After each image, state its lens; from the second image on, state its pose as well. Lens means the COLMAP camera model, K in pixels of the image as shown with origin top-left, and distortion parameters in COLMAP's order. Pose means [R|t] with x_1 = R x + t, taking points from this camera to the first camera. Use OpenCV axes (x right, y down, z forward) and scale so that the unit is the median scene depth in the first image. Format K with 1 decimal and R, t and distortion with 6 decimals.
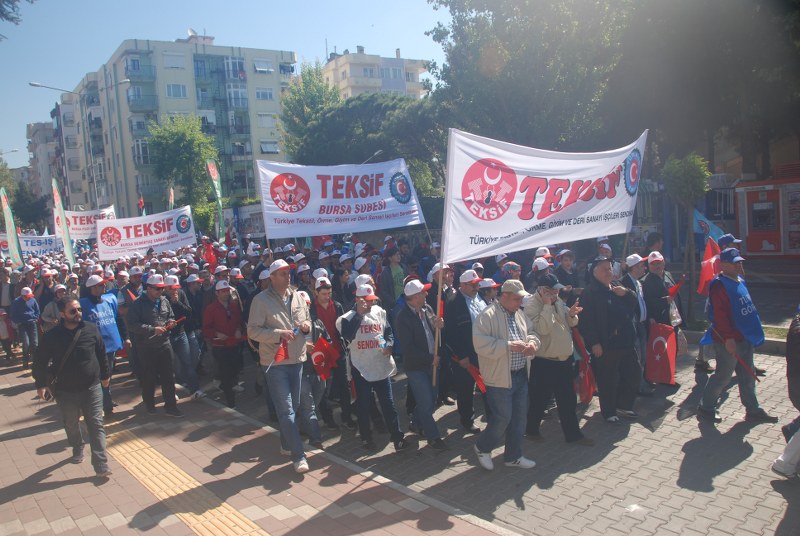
lens RADIAL K [[636.1, 0, 403.5], [0, 636.1, 274.1], [0, 0, 1]] dist [-0.136218, 0.084313]
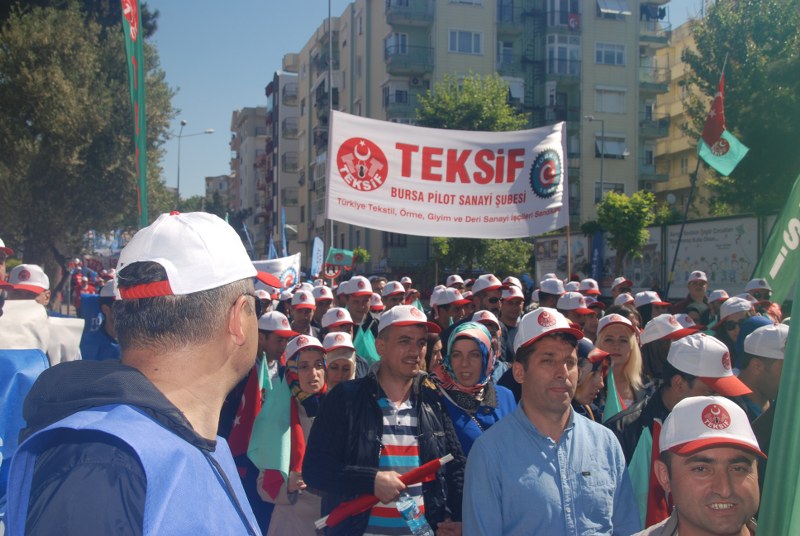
lens RADIAL K [[922.6, 0, 398.1], [0, 922.6, 270.1], [0, 0, 1]] dist [0.057212, 0.000000]
pose [[0.931891, 0.082932, -0.353131, -0.087776], [-0.118136, 0.989826, -0.079296, -0.001233], [0.342963, 0.115613, 0.932207, 0.163182]]
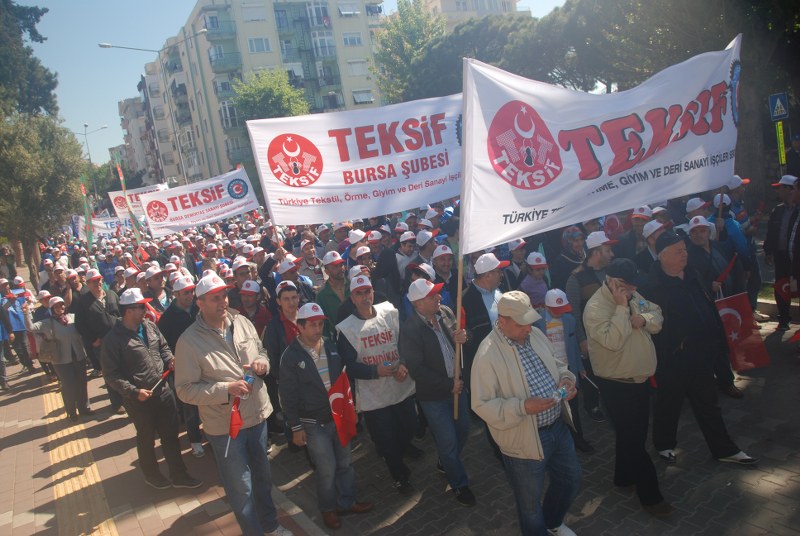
lens RADIAL K [[636.1, 0, 400.0], [0, 636.1, 273.2], [0, 0, 1]] dist [-0.136218, 0.084313]
pose [[0.986172, -0.058055, -0.155226, -0.031121], [0.069778, 0.995021, 0.071170, -0.006667], [0.150321, -0.081017, 0.985312, 0.079000]]
